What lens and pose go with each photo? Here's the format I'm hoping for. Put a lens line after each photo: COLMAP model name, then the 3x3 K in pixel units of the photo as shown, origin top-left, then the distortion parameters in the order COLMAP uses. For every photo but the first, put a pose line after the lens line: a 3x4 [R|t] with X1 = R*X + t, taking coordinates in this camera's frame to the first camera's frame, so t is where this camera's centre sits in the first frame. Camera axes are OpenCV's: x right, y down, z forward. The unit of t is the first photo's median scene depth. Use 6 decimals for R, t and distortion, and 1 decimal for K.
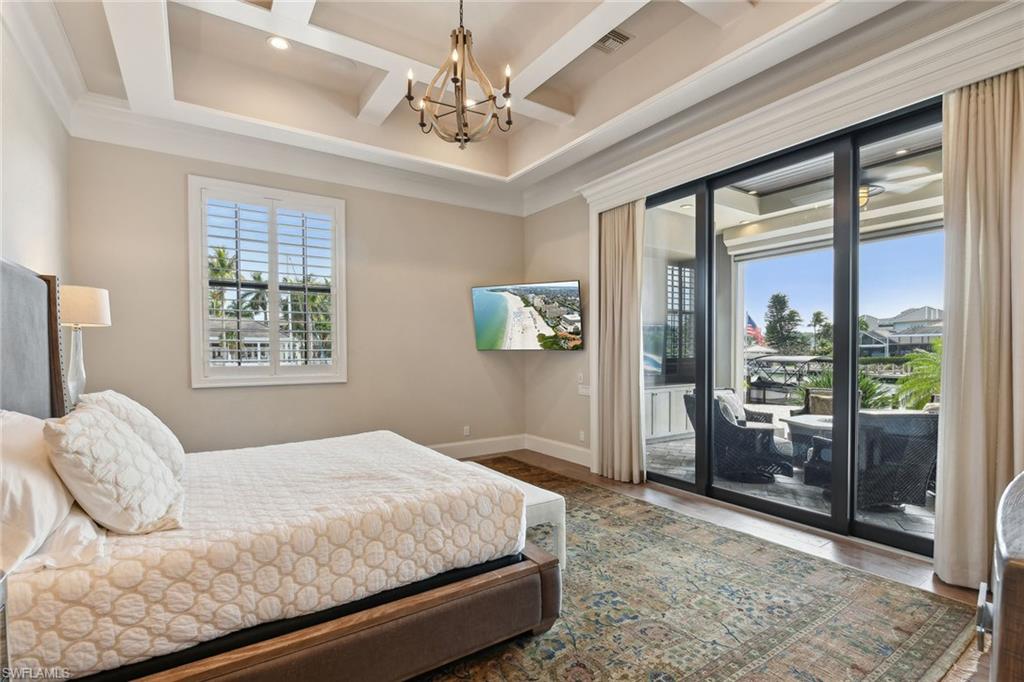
lens RADIAL K [[466.0, 0, 512.0], [0, 466.0, 341.0], [0, 0, 1]] dist [-0.009766, -0.000112]
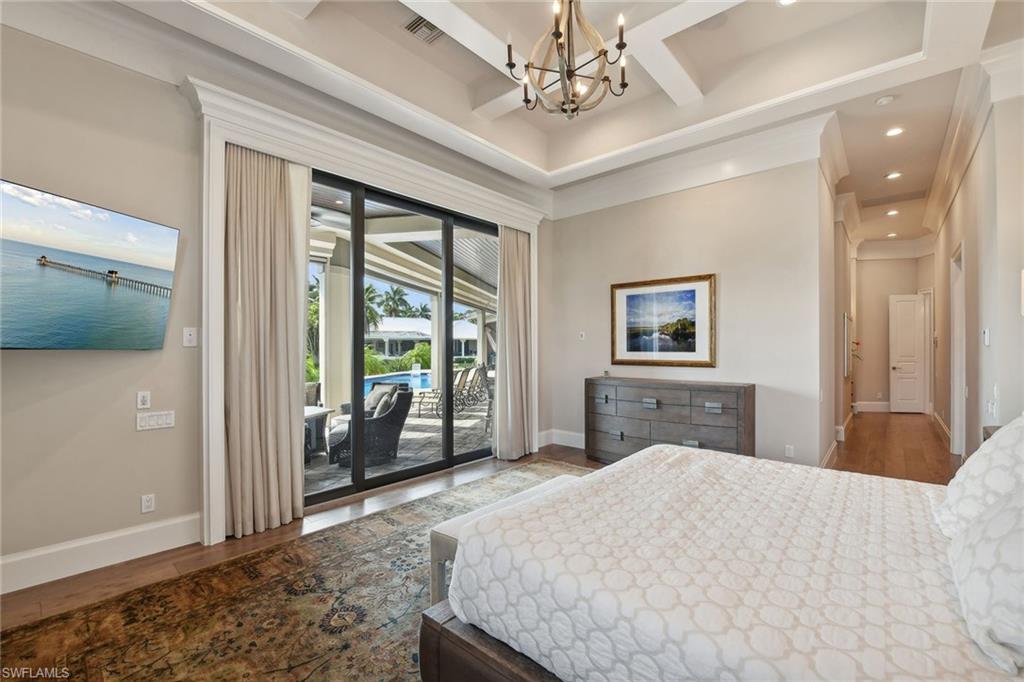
lens RADIAL K [[440.4, 0, 515.7], [0, 440.4, 339.3], [0, 0, 1]] dist [-0.001826, -0.007710]
pose [[-0.264673, 0.023278, 0.964057, -0.582133], [-0.014292, 0.999504, -0.028058, 0.017795], [-0.964232, -0.021204, -0.264209, 0.870819]]
